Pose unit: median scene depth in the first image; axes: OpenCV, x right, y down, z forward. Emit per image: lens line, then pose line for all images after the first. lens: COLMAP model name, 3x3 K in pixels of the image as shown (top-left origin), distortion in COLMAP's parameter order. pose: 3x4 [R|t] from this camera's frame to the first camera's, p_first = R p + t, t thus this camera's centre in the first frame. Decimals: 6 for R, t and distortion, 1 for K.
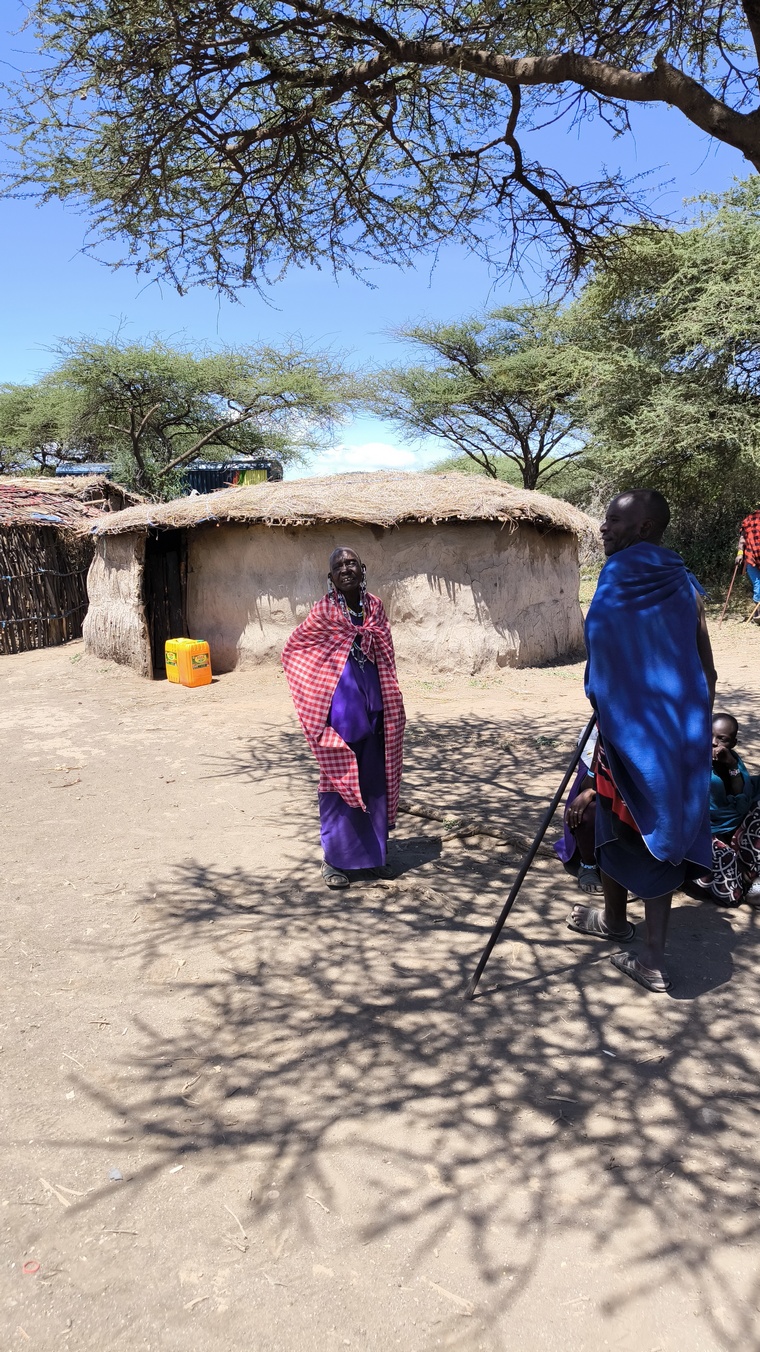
lens RADIAL K [[900.9, 0, 380.0], [0, 900.9, 674.3], [0, 0, 1]] dist [-0.001418, -0.000760]
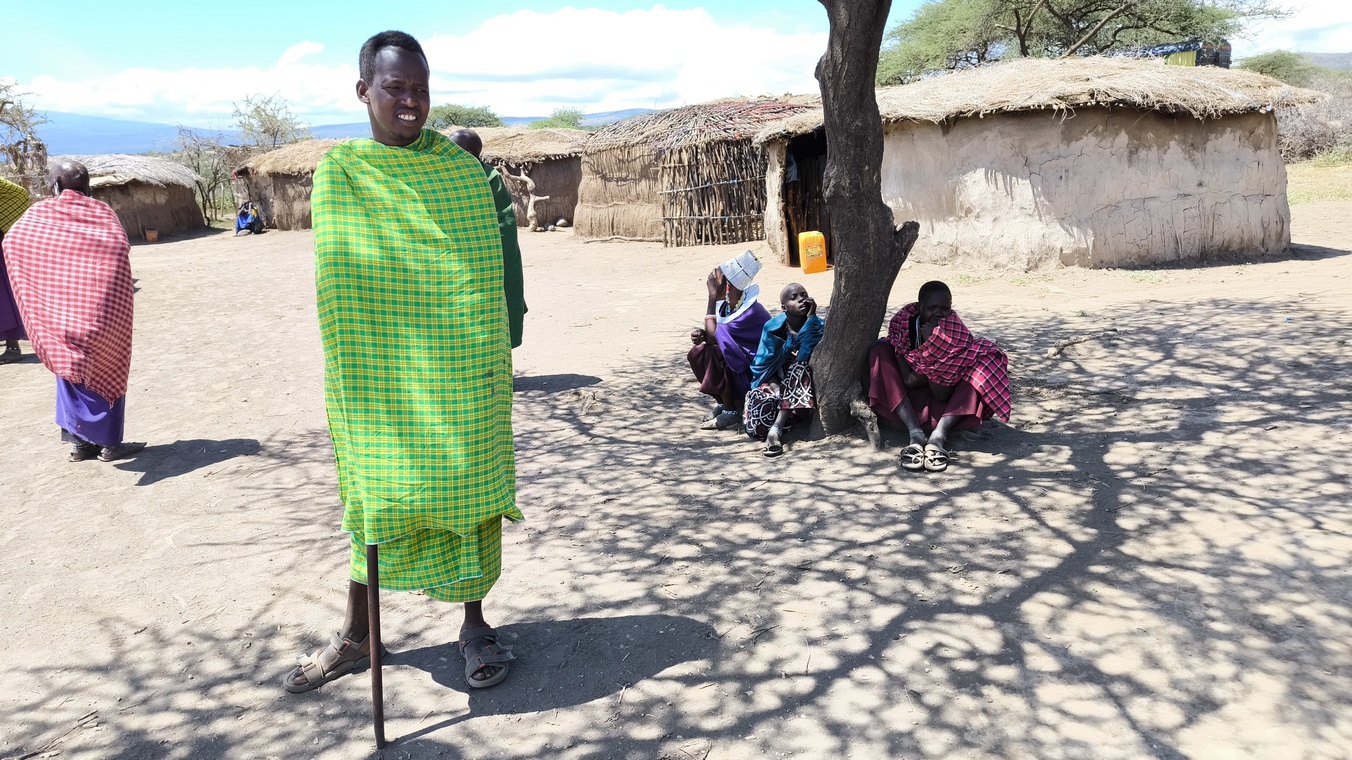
lens RADIAL K [[900.9, 0, 675.1], [0, 900.9, 381.6], [0, 0, 1]] dist [-0.001418, -0.000760]
pose [[0.741915, 0.127359, -0.658287, 0.480808], [-0.054207, 0.989974, 0.130438, 0.011497], [0.668299, -0.061090, 0.741380, 0.011095]]
